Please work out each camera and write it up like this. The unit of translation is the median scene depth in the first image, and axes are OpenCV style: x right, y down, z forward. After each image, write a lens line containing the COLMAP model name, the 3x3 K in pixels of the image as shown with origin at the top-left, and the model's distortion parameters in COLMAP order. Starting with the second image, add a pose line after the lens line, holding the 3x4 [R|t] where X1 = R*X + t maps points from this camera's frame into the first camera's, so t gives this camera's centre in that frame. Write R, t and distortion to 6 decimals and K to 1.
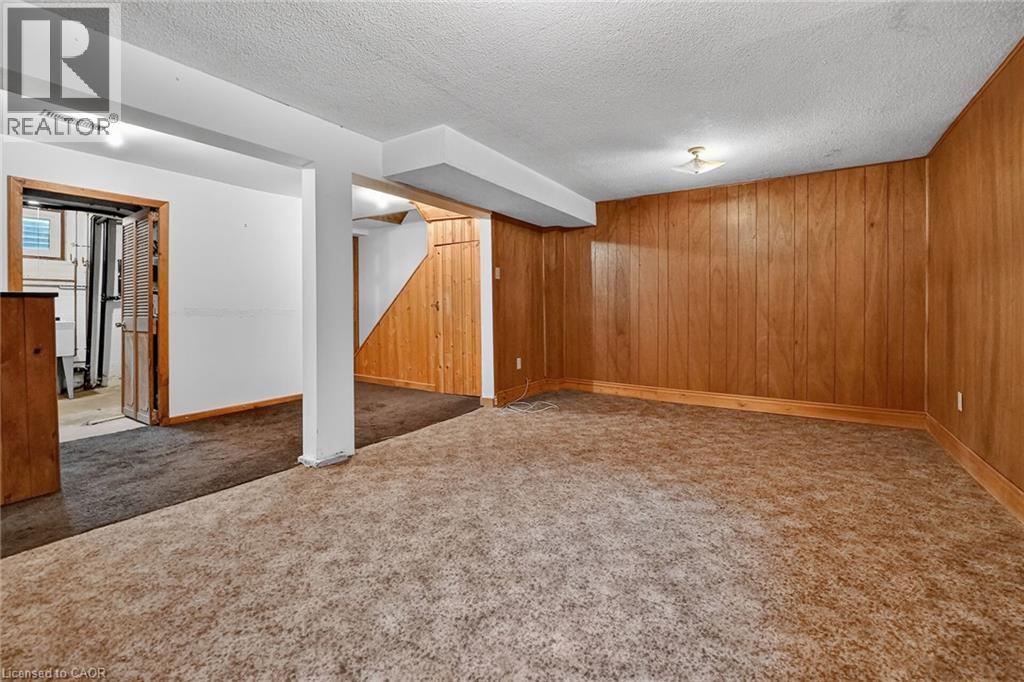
lens RADIAL K [[429.2, 0, 517.5], [0, 429.2, 309.3], [0, 0, 1]] dist [0.000523, -0.000021]
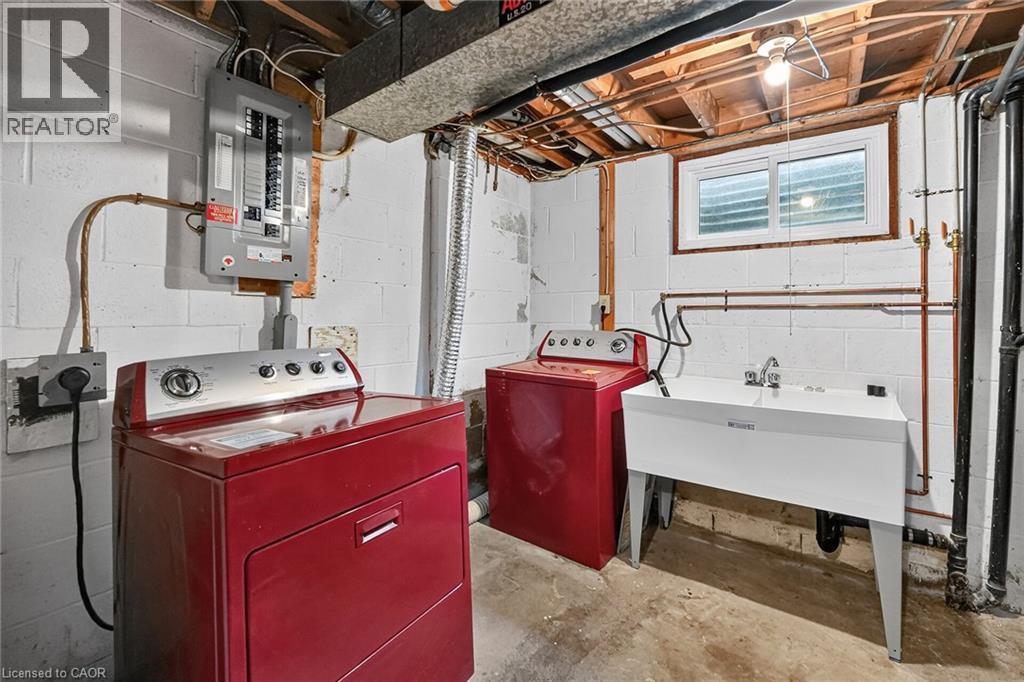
lens RADIAL K [[429.2, 0, 499.9], [0, 429.2, 311.4], [0, 0, 1]] dist [0.000523, -0.000021]
pose [[-0.065102, -0.001631, -0.997877, -0.633666], [-0.000677, 0.999999, -0.001590, -0.046403], [0.997878, 0.000572, -0.065103, 0.656206]]
